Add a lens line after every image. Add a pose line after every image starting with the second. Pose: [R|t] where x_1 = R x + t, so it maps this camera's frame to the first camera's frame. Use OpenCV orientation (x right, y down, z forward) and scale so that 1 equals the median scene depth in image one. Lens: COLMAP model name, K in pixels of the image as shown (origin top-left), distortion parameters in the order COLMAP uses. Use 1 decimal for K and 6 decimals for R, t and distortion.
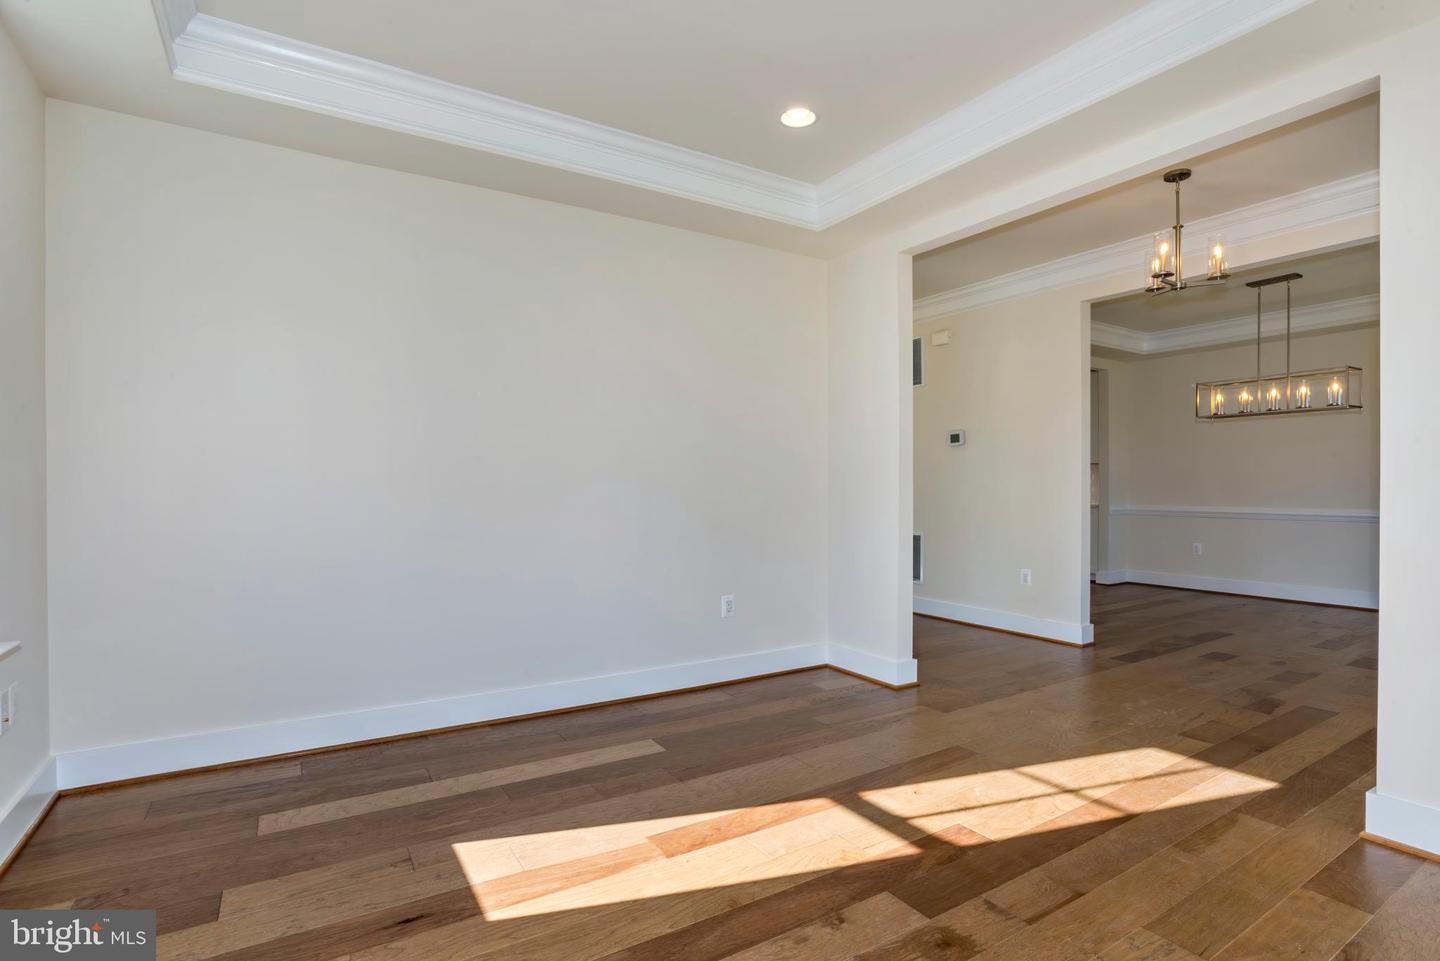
lens RADIAL K [[687.0, 0, 709.5], [0, 687.0, 494.3], [0, 0, 1]] dist [-0.064135, 0.000198]
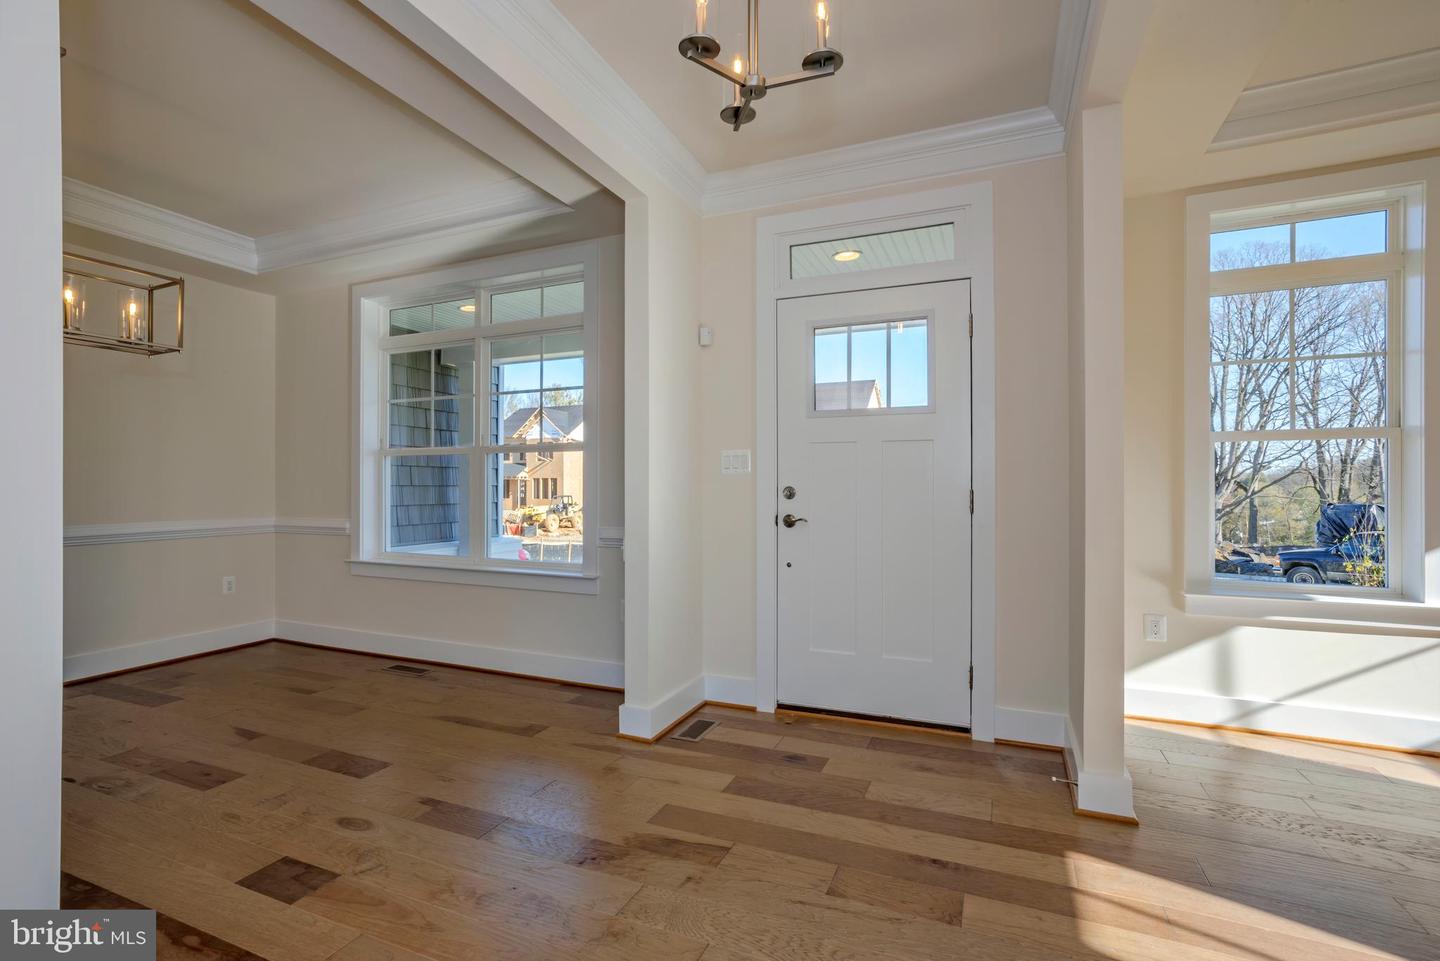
lens RADIAL K [[679.6, 0, 717.8], [0, 679.6, 487.2], [0, 0, 1]] dist [-0.001538, 0.000328]
pose [[-0.575783, 0.010475, 0.817535, 0.345092], [0.013314, 0.999905, -0.003435, -0.011873], [-0.817494, 0.008907, -0.575868, 1.478145]]
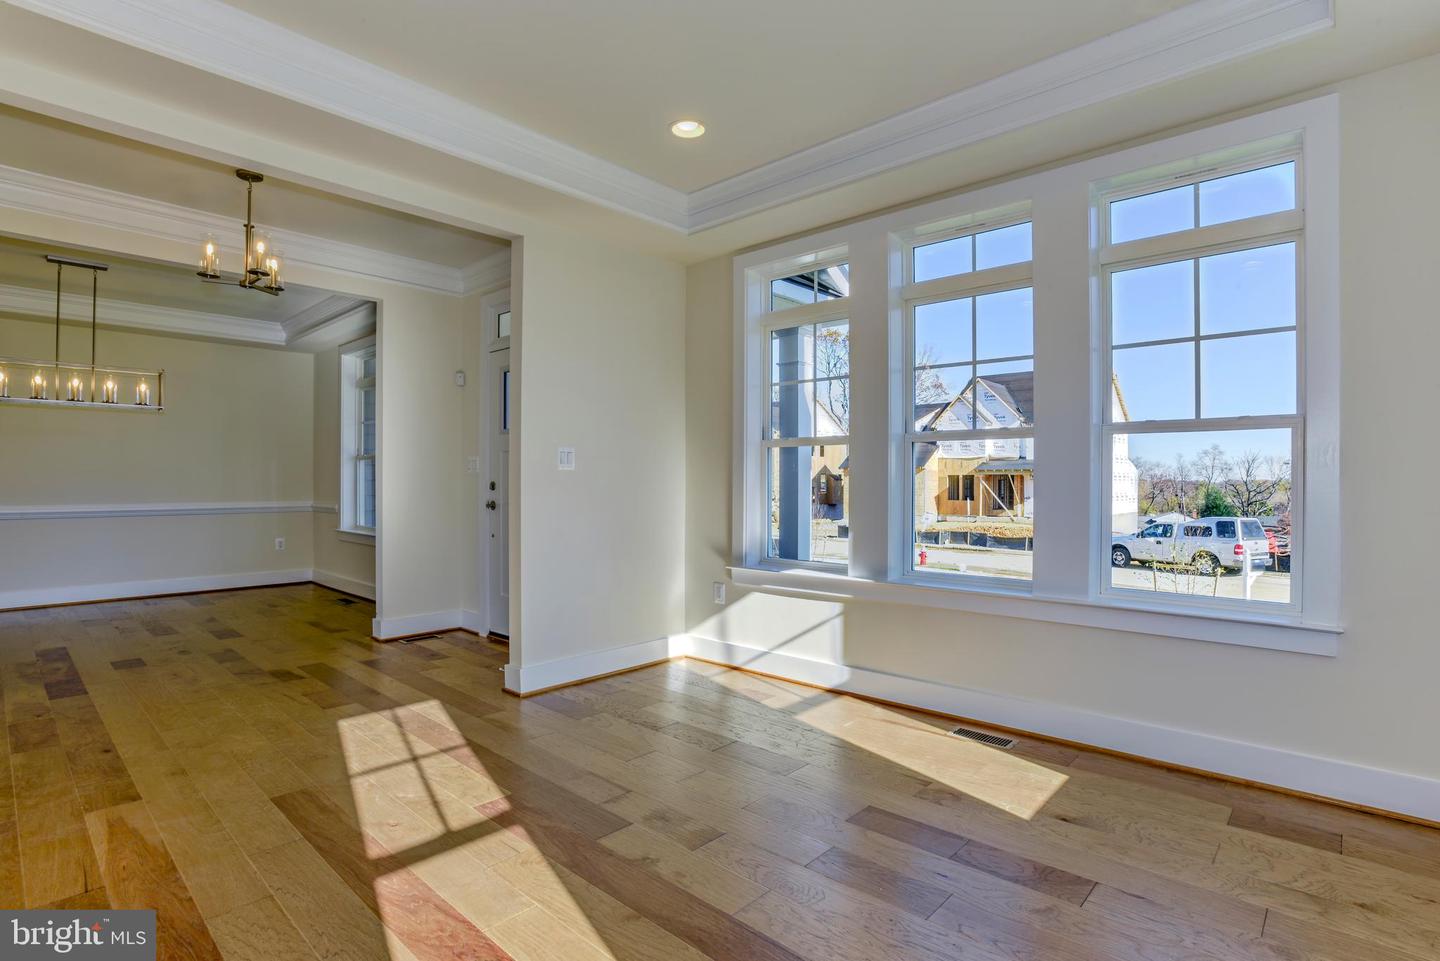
lens RADIAL K [[698.9, 0, 692.9], [0, 698.9, 480.0], [0, 0, 1]] dist [-0.003308, 0.010411]
pose [[-0.261722, 0.011782, 0.965071, -0.564230], [0.007915, 0.999918, -0.010060, 0.001603], [-0.965111, 0.005005, -0.261794, 0.698879]]
